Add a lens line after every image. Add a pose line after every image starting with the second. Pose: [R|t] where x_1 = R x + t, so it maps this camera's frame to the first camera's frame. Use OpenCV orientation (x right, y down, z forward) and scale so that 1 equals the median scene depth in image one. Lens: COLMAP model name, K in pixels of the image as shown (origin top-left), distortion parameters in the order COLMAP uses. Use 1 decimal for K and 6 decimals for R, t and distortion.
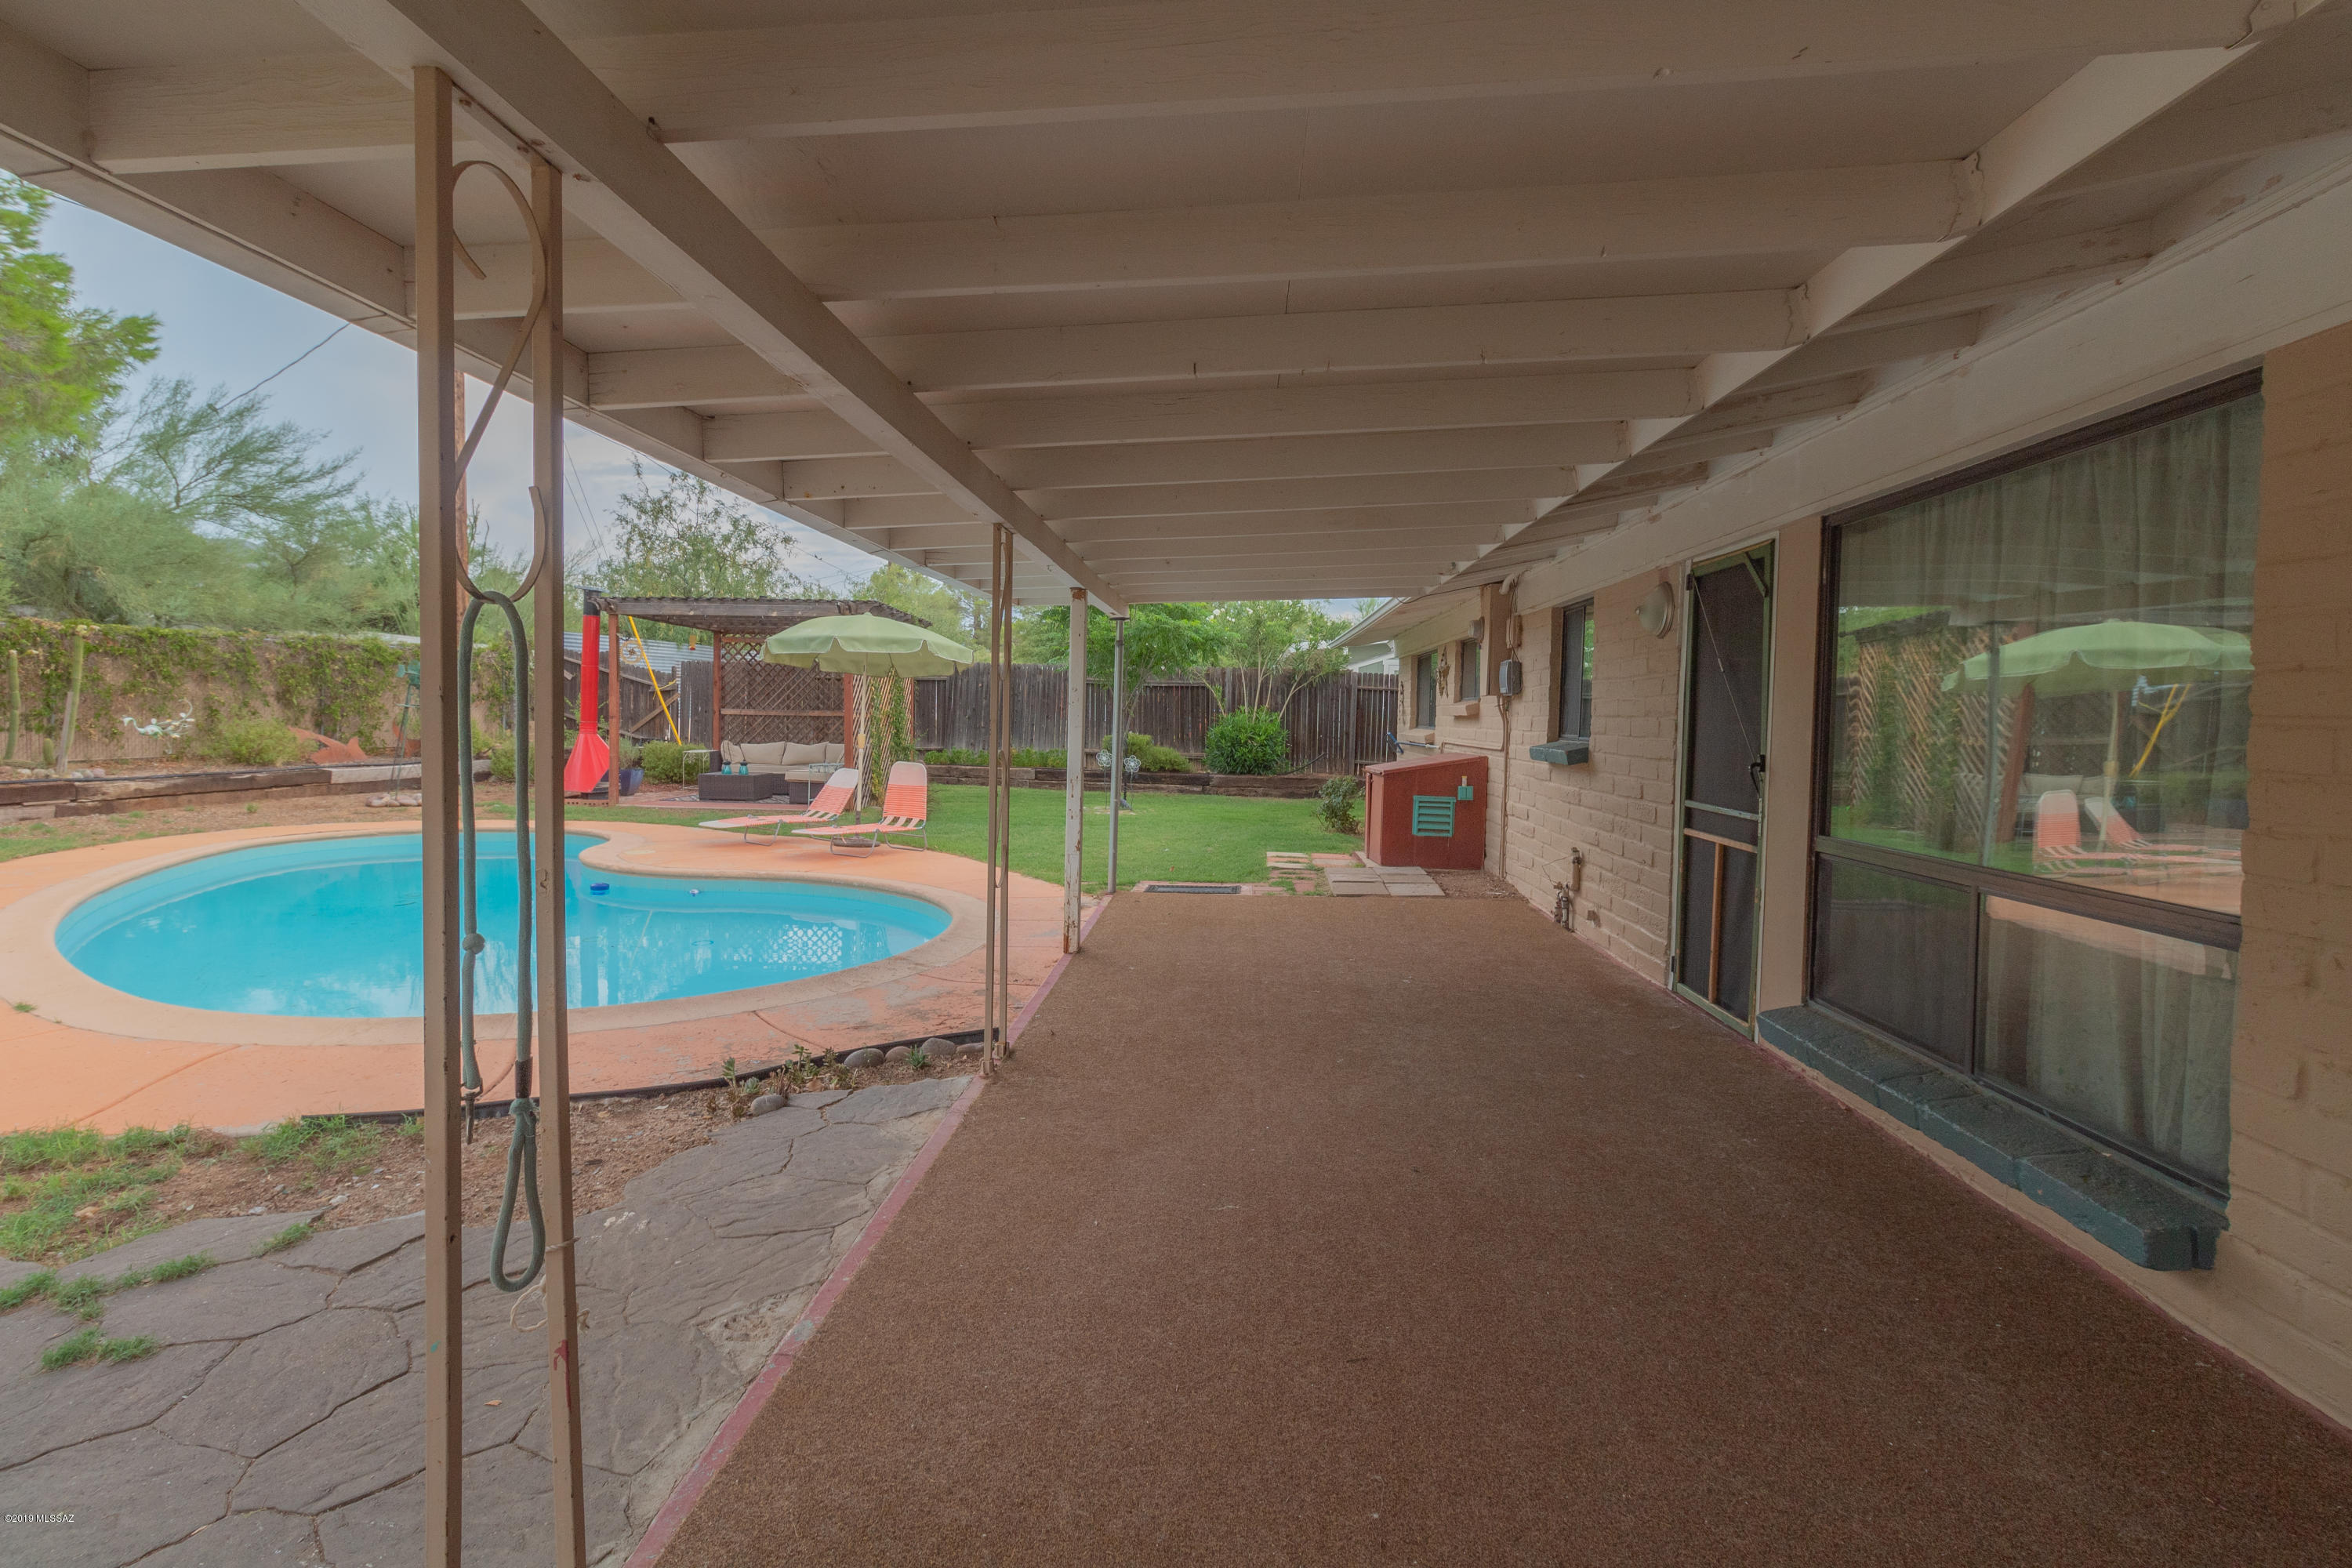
lens RADIAL K [[1137.6, 0, 1176.0], [0, 1137.6, 784.0], [0, 0, 1]] dist [0.002831, -0.000119]
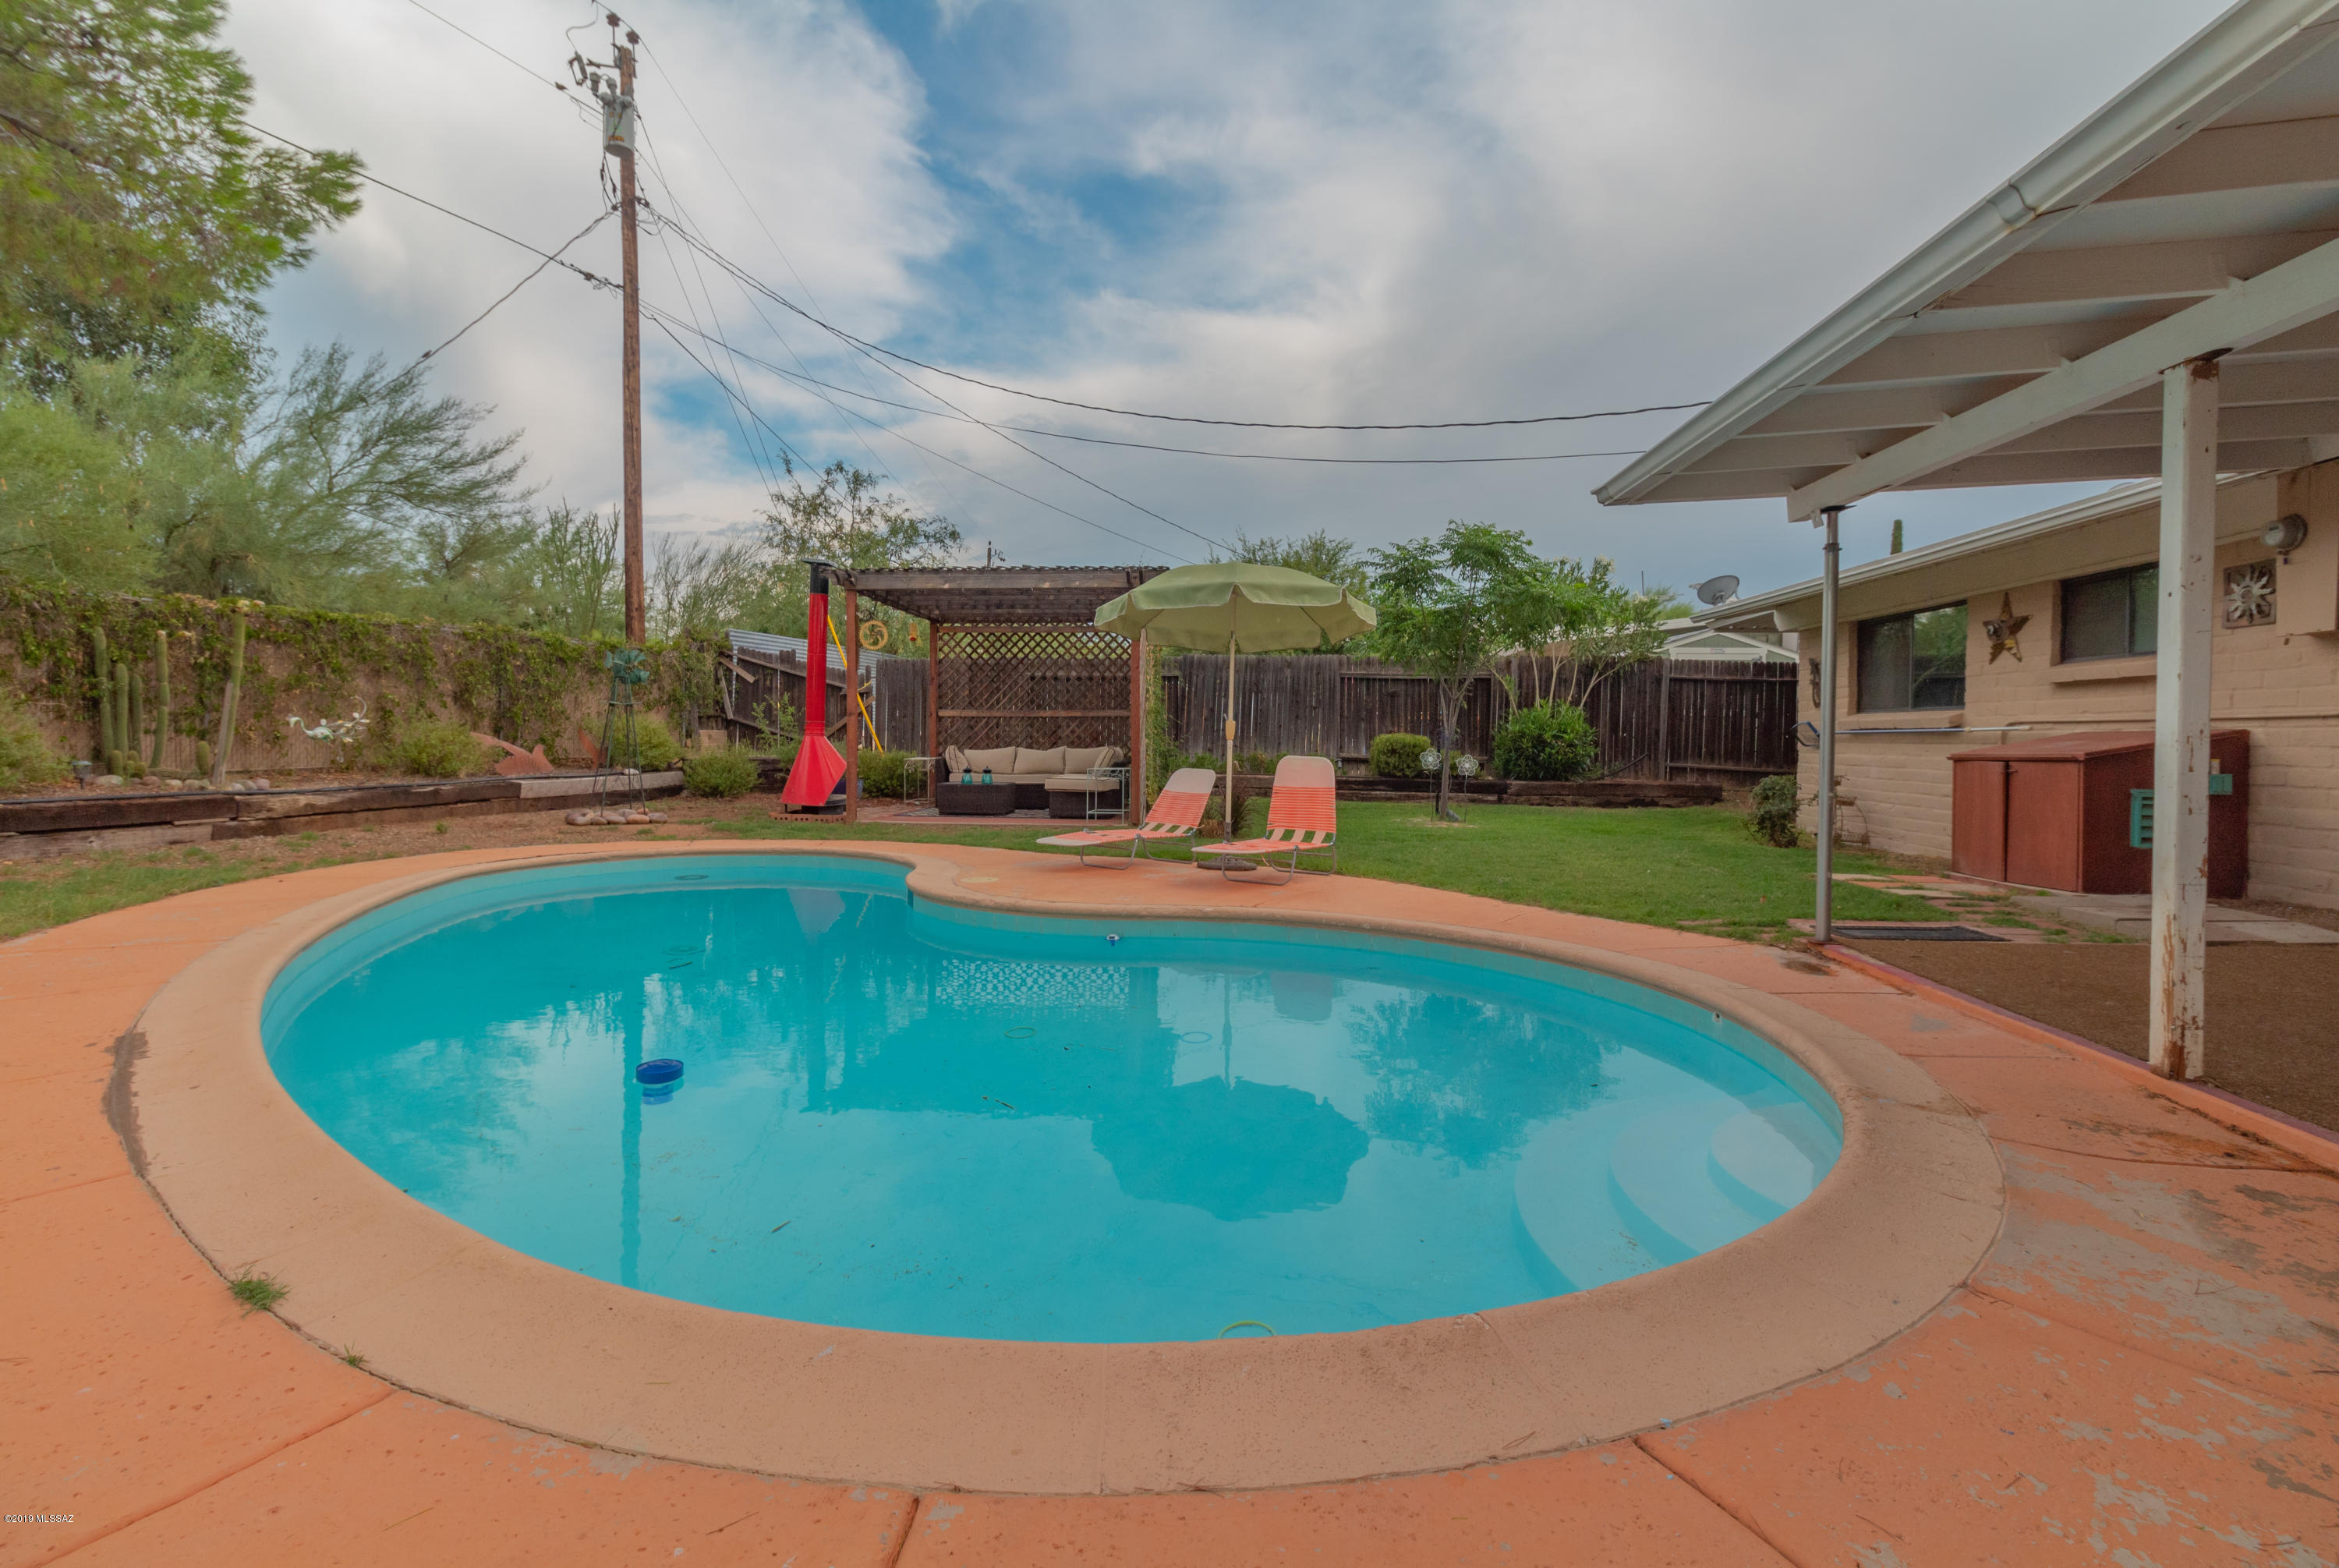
lens RADIAL K [[1103.3, 0, 1169.5], [0, 1103.3, 784.0], [0, 0, 1]] dist [0.001530, 0.000590]
pose [[0.998925, -0.010914, -0.045051, -0.232030], [0.010051, 0.999762, -0.019353, 0.009567], [0.045252, 0.018879, 0.998797, 0.215769]]
